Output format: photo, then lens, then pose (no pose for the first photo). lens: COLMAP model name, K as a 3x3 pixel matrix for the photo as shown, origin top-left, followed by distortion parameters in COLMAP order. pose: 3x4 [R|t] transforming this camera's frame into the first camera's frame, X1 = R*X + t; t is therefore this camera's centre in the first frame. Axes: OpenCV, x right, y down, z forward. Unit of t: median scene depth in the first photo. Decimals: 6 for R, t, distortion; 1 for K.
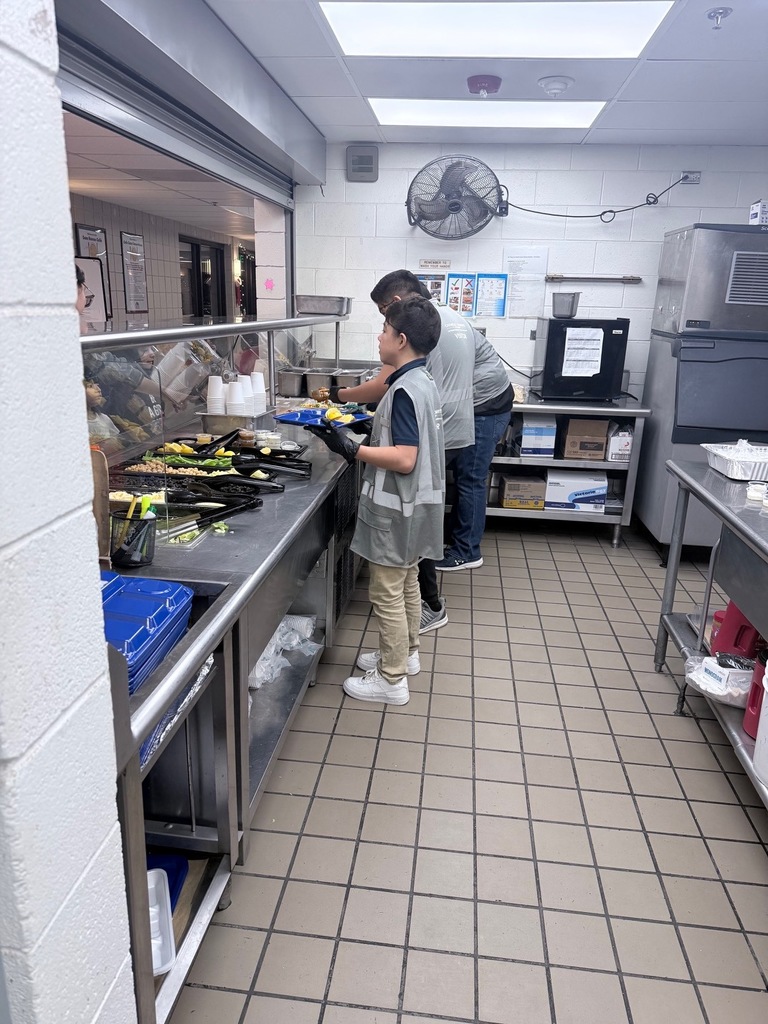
lens RADIAL K [[726.2, 0, 384.0], [0, 726.2, 512.0], [0, 0, 1]] dist [0.117119, 0.000672]
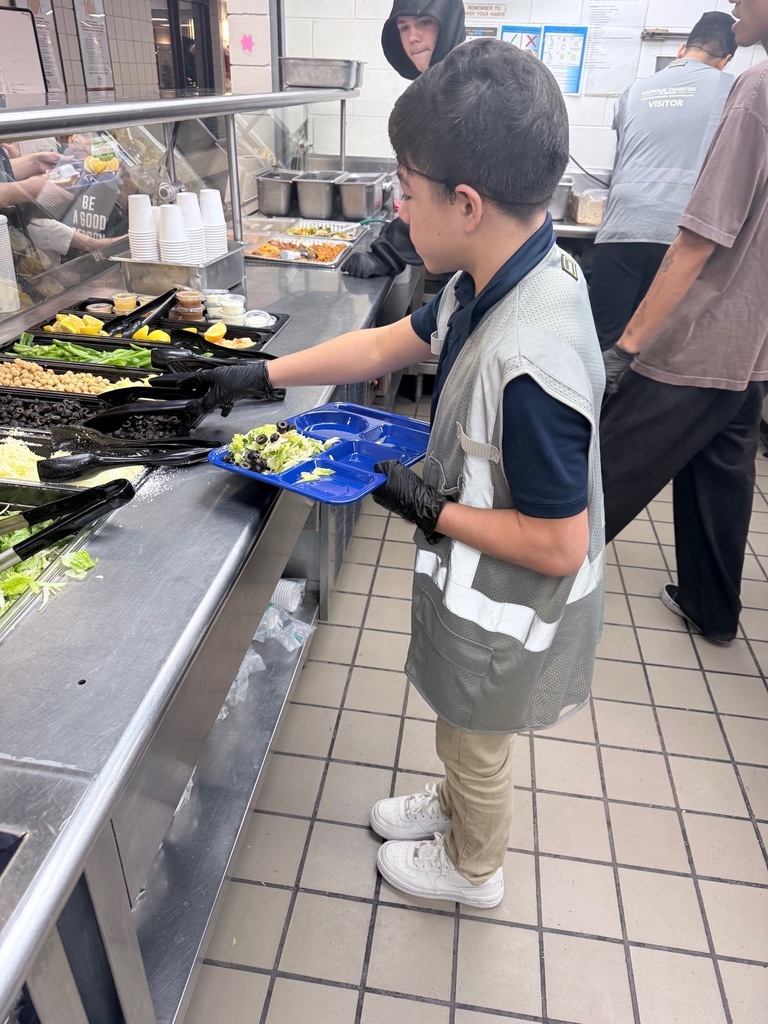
lens RADIAL K [[733.7, 0, 377.0], [0, 733.7, 513.8], [0, 0, 1]] dist [-0.003829, -0.000802]
pose [[0.999573, 0.017611, -0.023324, -0.008587], [-0.011093, 0.966957, 0.254697, -0.065290], [0.027038, -0.254329, 0.966740, 0.262363]]
